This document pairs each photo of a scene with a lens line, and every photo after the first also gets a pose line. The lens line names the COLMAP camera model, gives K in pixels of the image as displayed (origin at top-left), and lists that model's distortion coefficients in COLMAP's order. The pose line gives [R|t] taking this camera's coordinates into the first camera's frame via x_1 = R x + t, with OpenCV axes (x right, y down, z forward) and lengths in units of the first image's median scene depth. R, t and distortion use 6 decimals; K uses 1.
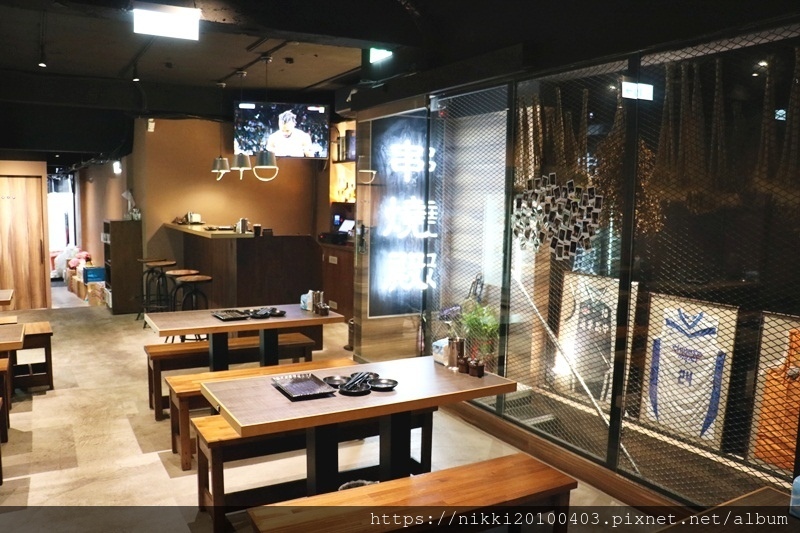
lens RADIAL K [[662.9, 0, 398.9], [0, 662.9, 266.5], [0, 0, 1]] dist [-0.008799, -0.001555]
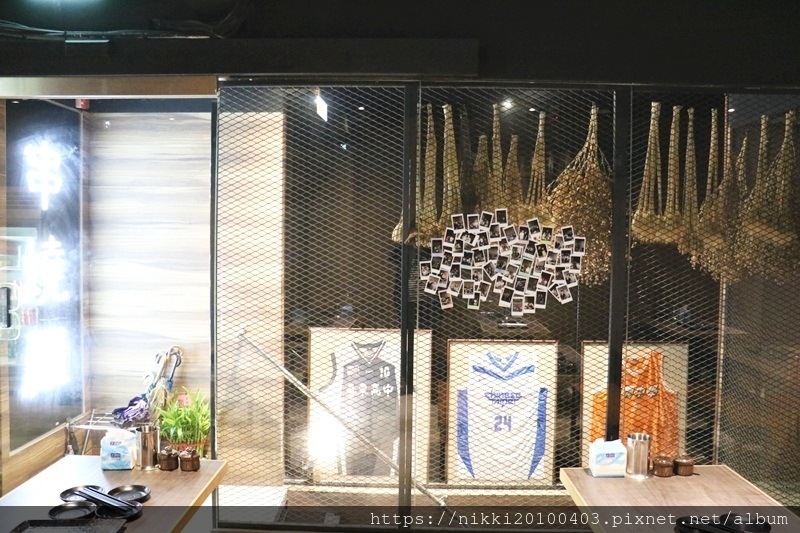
lens RADIAL K [[662.2, 0, 399.8], [0, 662.2, 268.6], [0, 0, 1]] dist [-0.007198, 0.002074]
pose [[0.518542, -0.045535, 0.853839, -0.523534], [0.085545, 0.996334, 0.001182, -0.079687], [-0.850762, 0.072428, 0.520536, 0.687537]]
